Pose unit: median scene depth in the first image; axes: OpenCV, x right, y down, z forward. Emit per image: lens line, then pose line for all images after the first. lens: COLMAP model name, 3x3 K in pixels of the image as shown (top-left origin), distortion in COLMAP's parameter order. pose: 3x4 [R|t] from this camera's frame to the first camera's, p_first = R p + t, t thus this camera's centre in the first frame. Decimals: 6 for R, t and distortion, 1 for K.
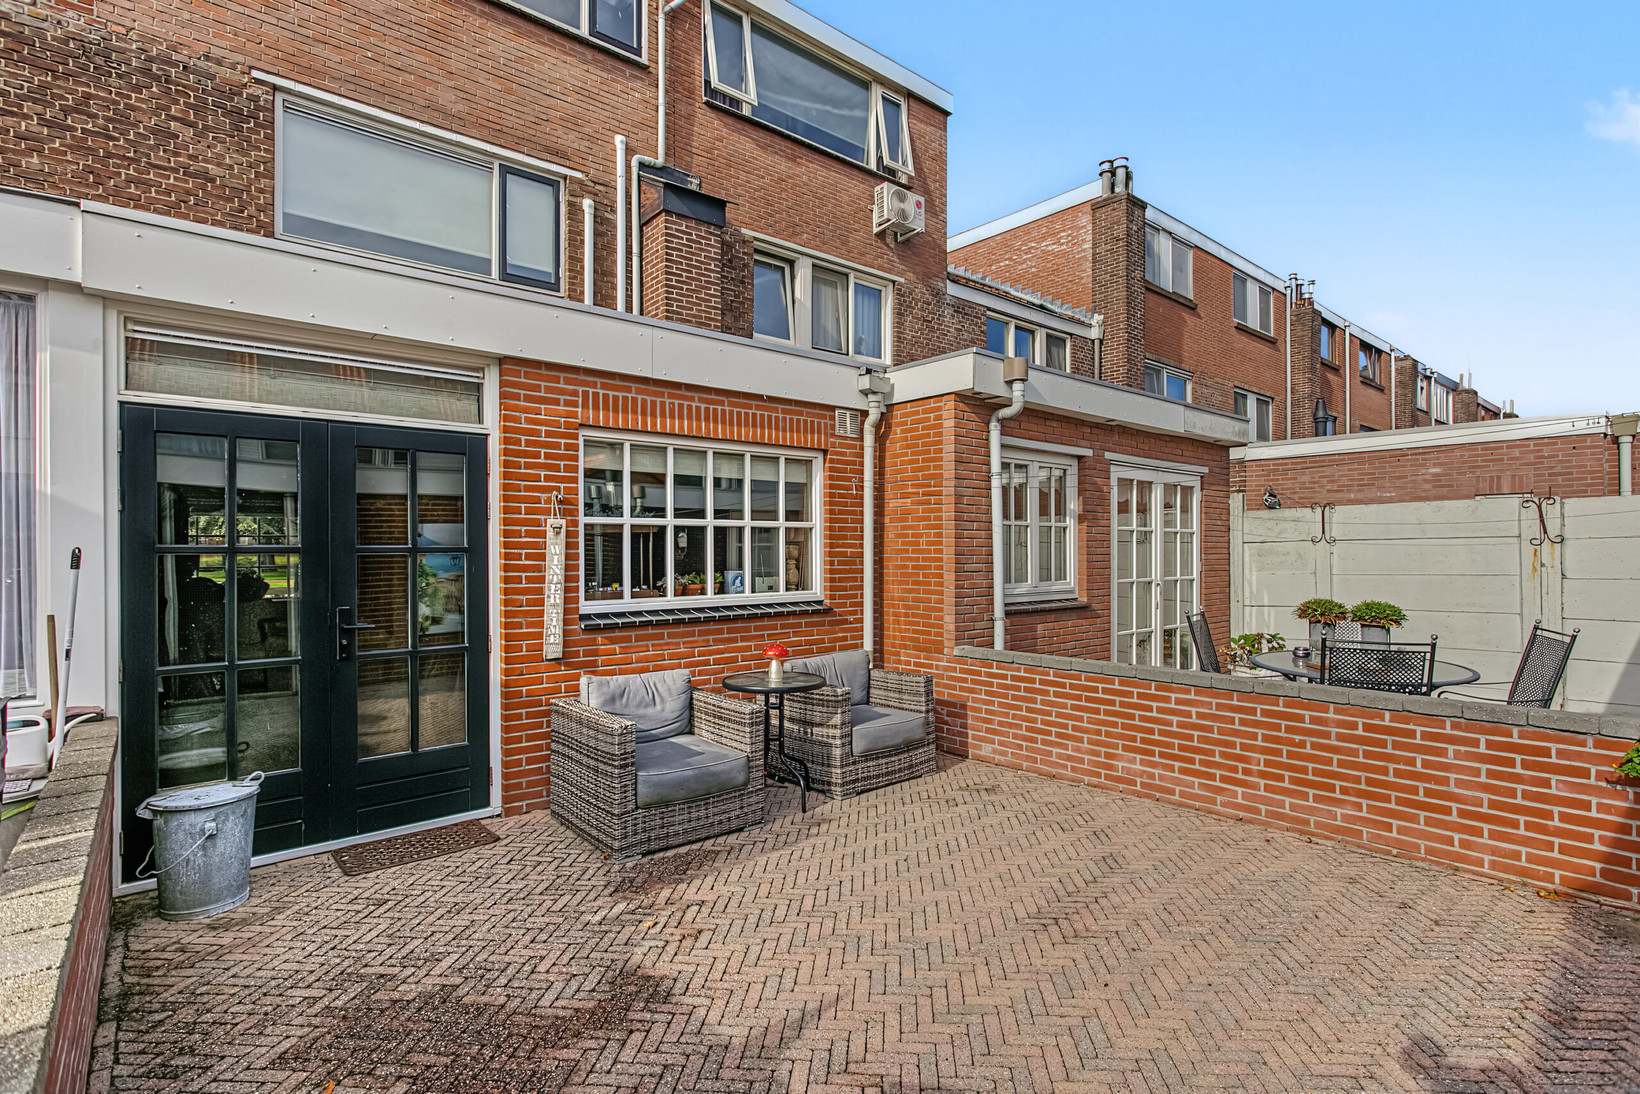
lens RADIAL K [[791.6, 0, 825.0], [0, 791.6, 541.4], [0, 0, 1]] dist [-0.005024, 0.001545]
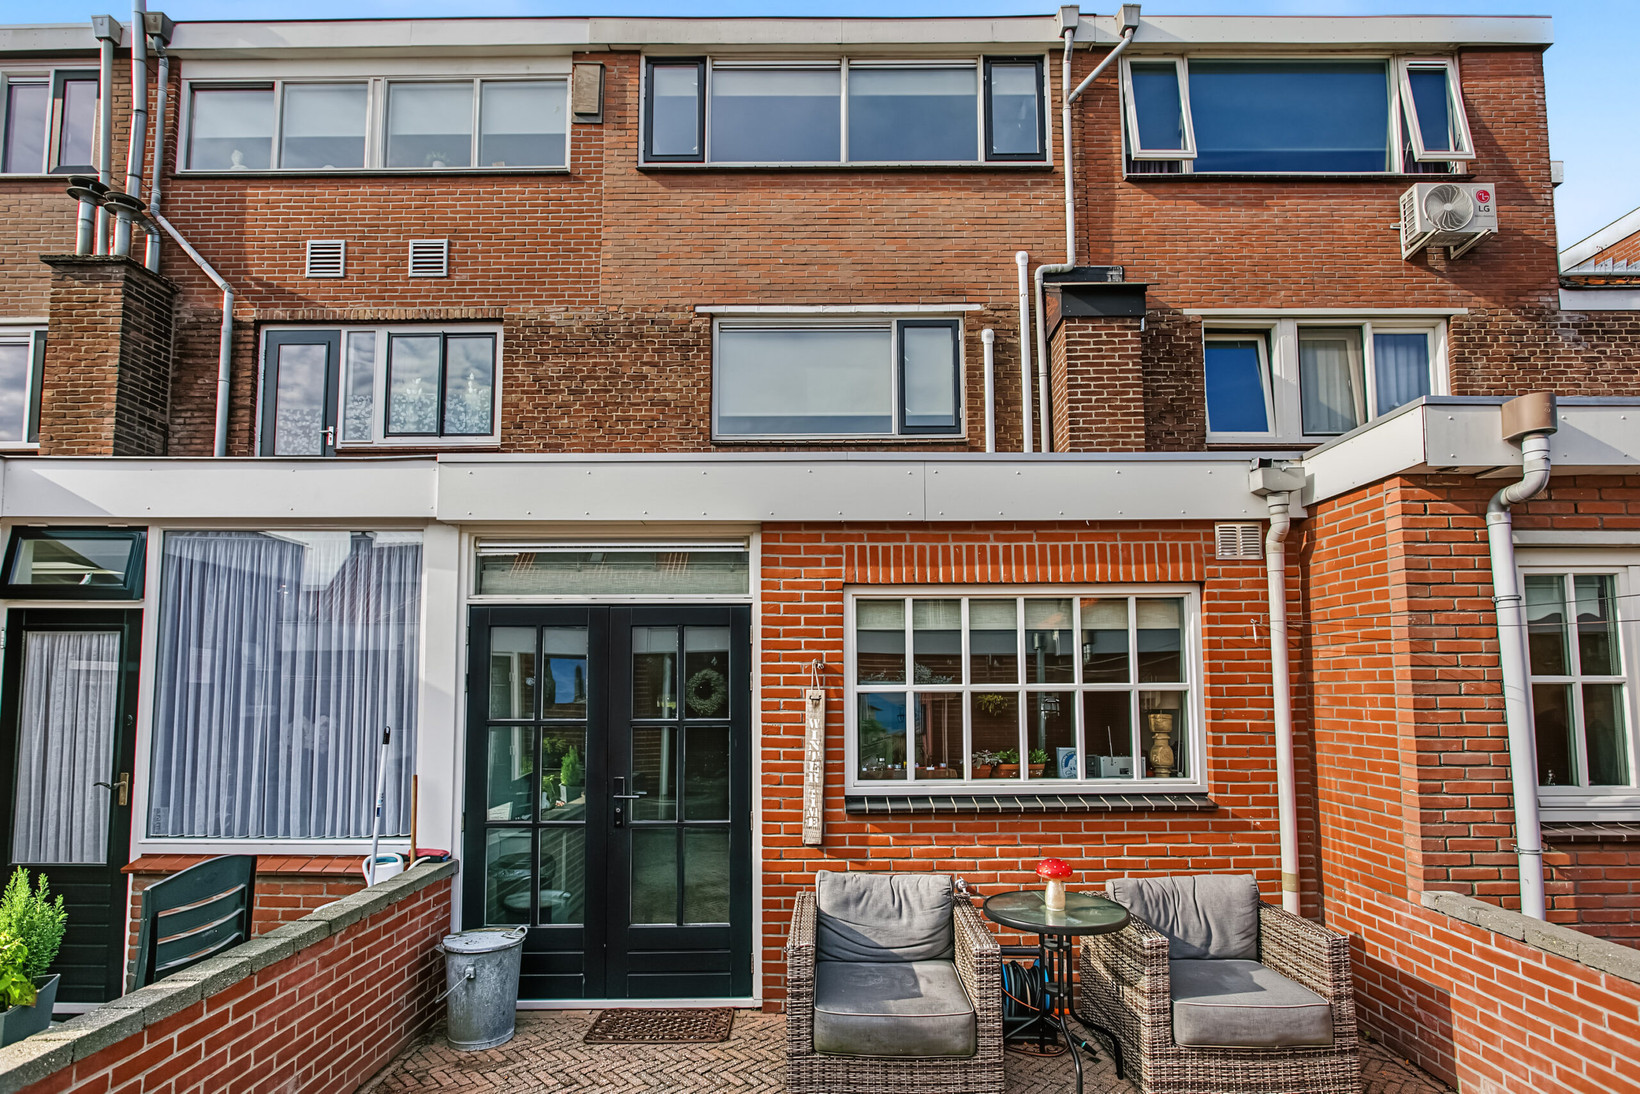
lens RADIAL K [[817.8, 0, 823.3], [0, 817.8, 622.5], [0, 0, 1]] dist [-0.007170, 0.002393]
pose [[0.763107, -0.053360, -0.644066, 0.217171], [0.009998, 0.997441, -0.070791, -0.029688], [0.646195, 0.047581, 0.761688, 0.217254]]
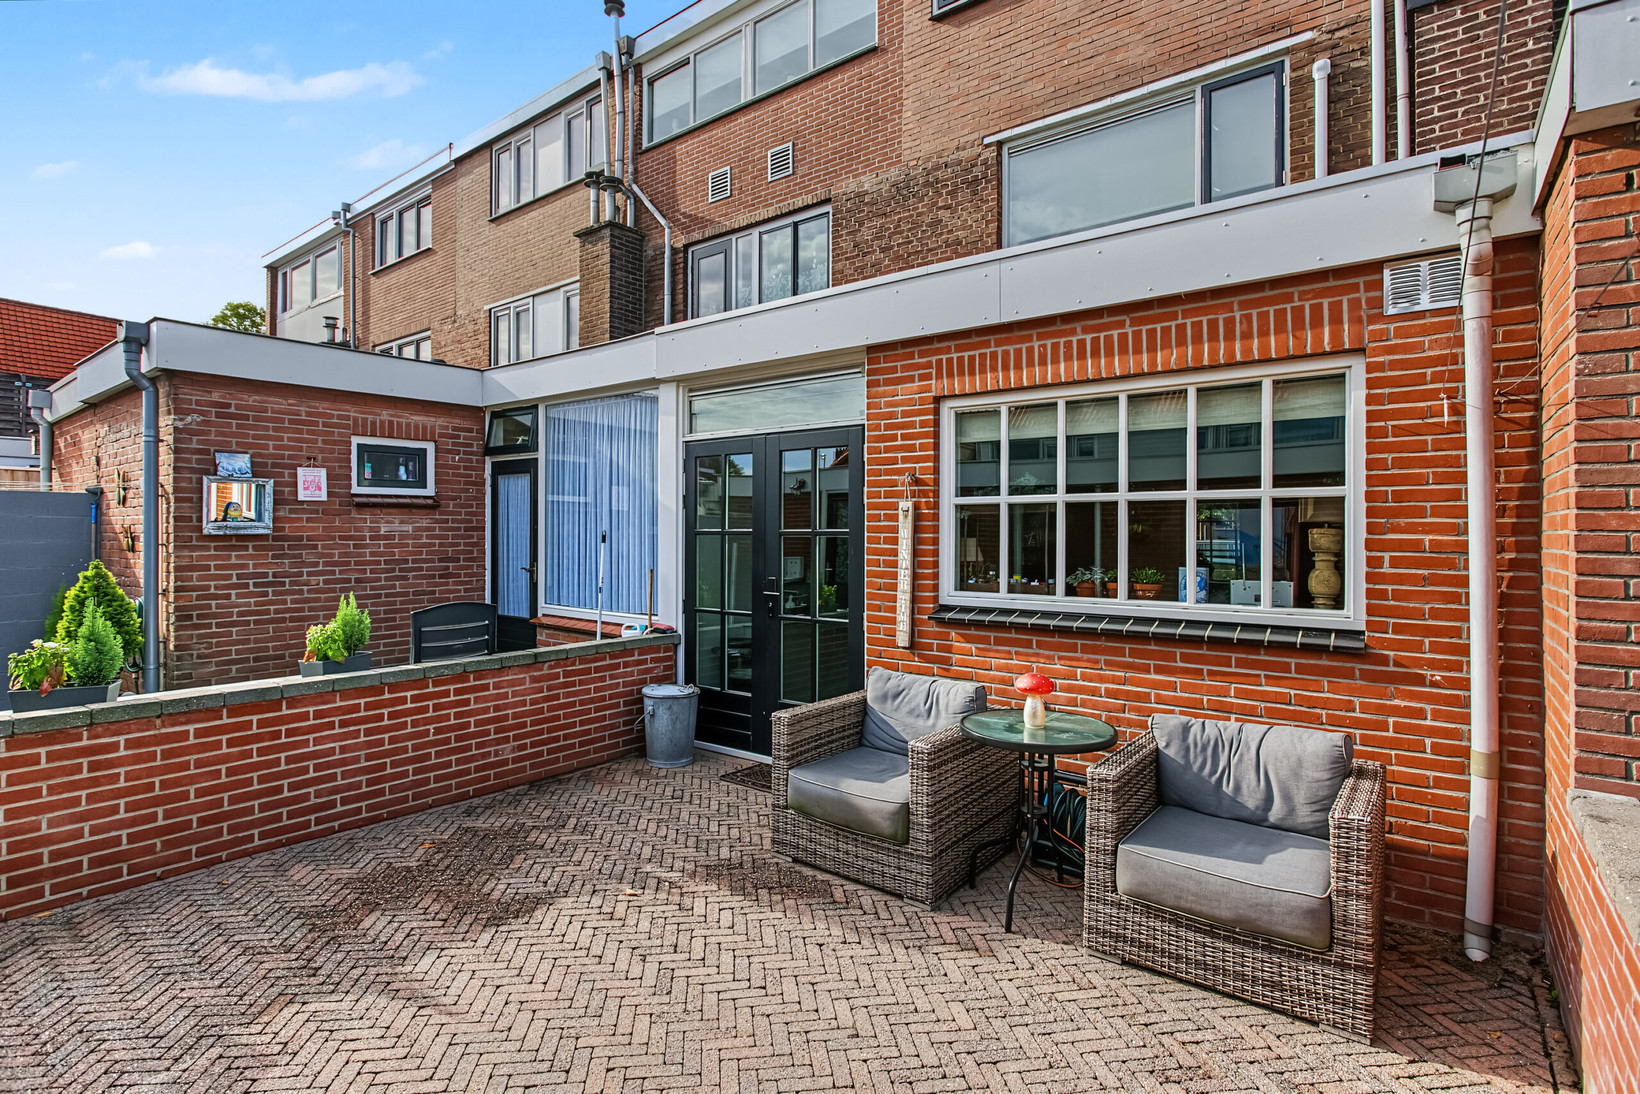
lens RADIAL K [[791.7, 0, 821.3], [0, 791.7, 528.5], [0, 0, 1]] dist [-0.007396, 0.000953]
pose [[0.211493, -0.002799, -0.977376, 0.446381], [0.006066, 0.999980, -0.001551, 0.003921], [0.977361, -0.005601, 0.211506, 0.537724]]
